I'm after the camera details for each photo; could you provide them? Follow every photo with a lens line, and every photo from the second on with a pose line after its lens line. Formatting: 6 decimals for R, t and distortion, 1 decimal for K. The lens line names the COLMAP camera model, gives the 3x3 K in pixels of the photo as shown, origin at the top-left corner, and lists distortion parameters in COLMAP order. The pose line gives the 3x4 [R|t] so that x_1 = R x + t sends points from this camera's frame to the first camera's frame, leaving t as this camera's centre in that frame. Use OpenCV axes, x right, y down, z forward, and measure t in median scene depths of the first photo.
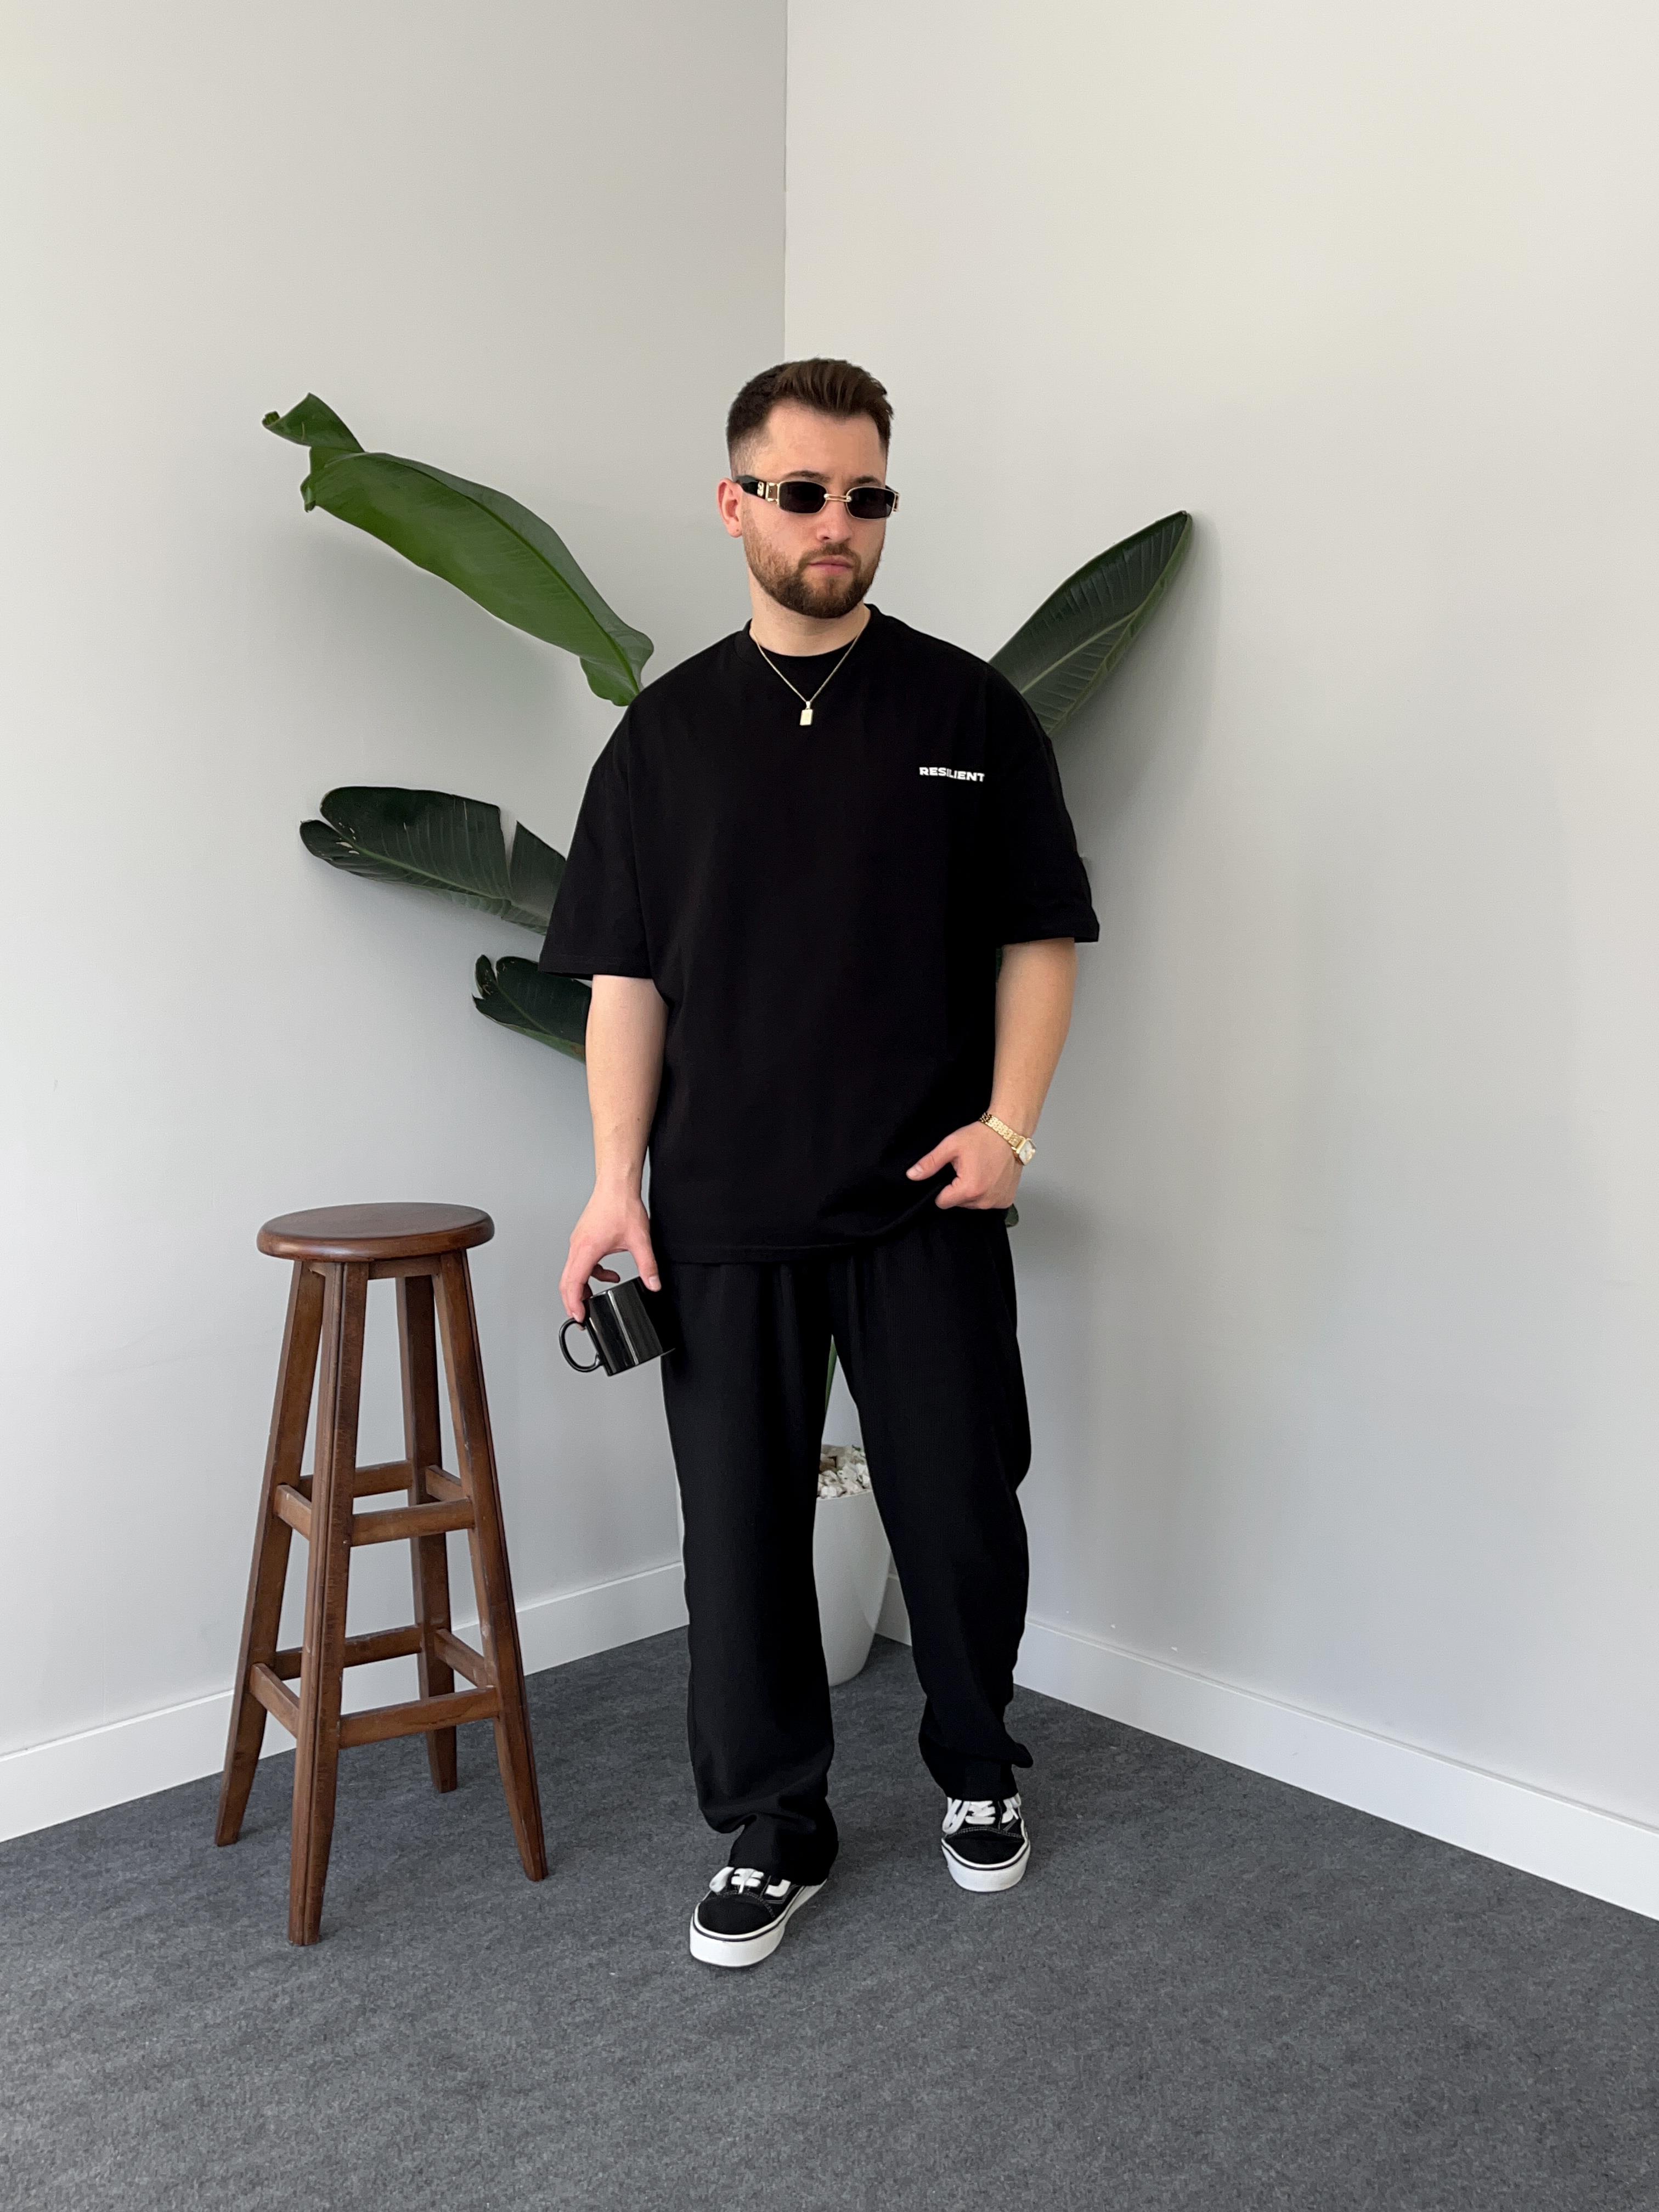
lens RADIAL K [[1770.5, 0, 829.5], [0, 1770.5, 1106.0], [0, 0, 1]] dist [0.001866, 0.002412]
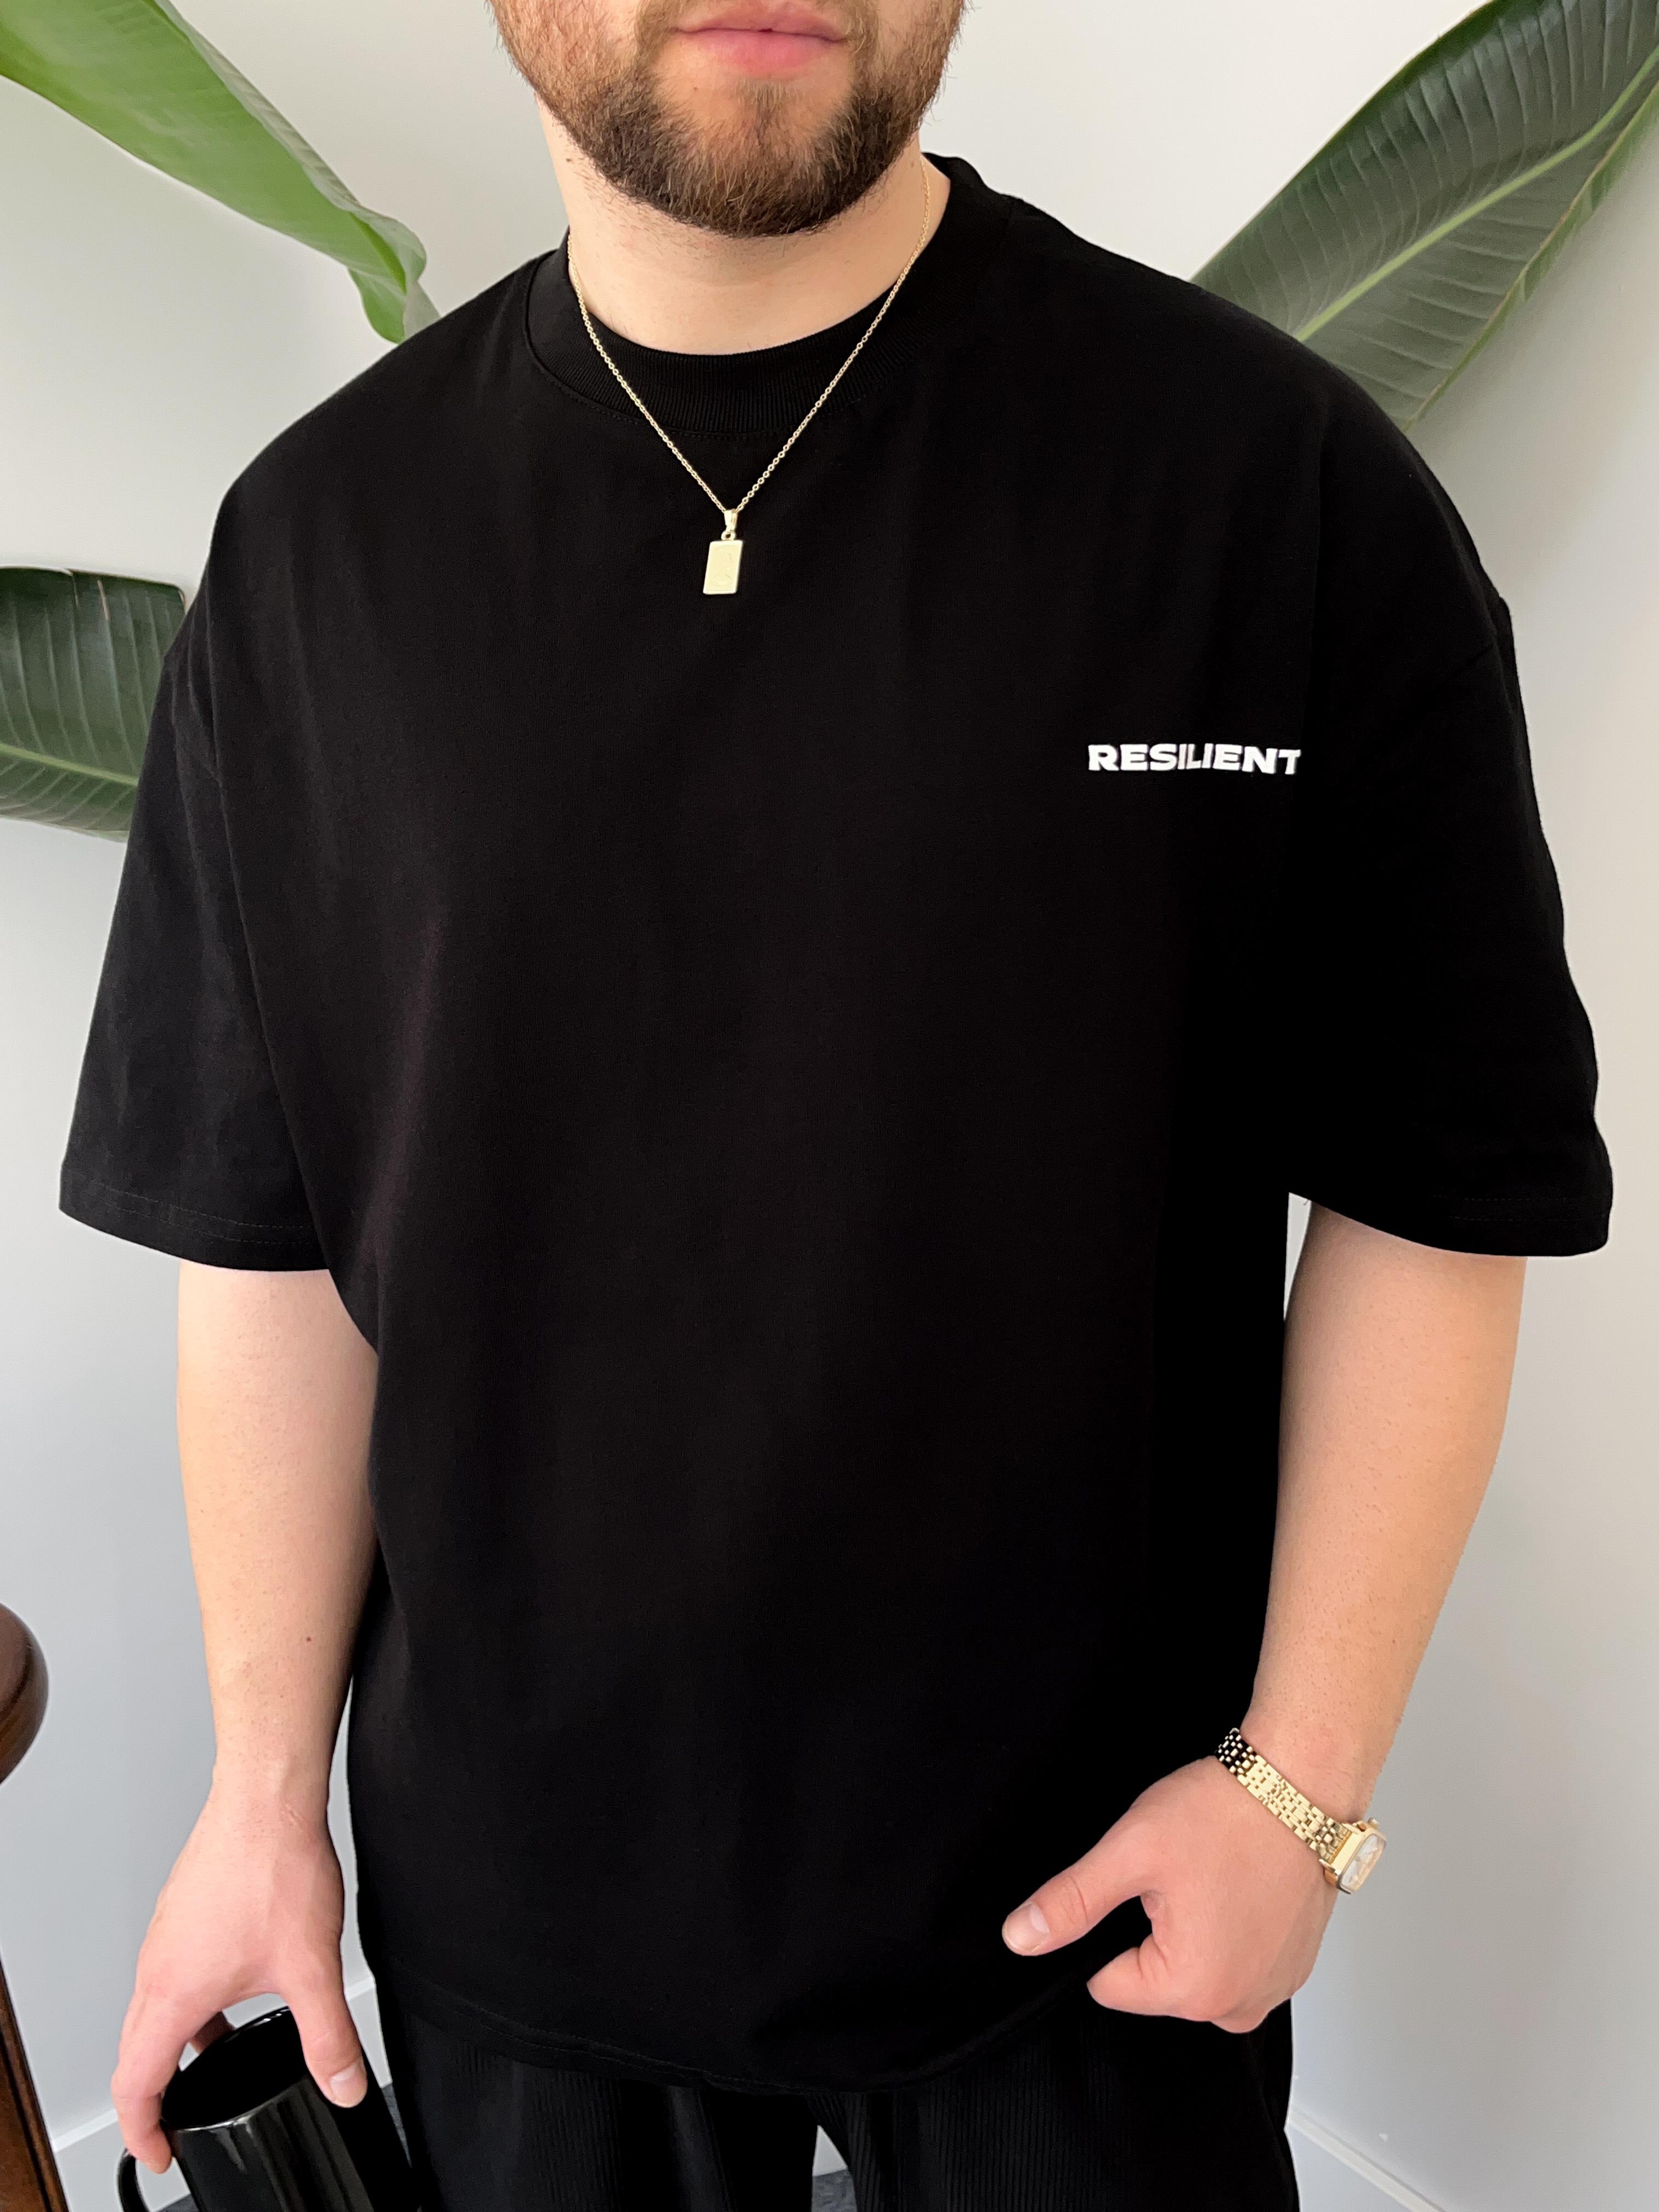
lens RADIAL K [[1896.7, 0, 829.5], [0, 1896.7, 1106.0], [0, 0, 1]] dist [-0.062213, 0.119443]
pose [[0.998177, 0.018258, -0.057526, 0.022110], [-0.005314, 0.976030, 0.217572, -0.169971], [0.060119, -0.216870, 0.974348, 0.562644]]
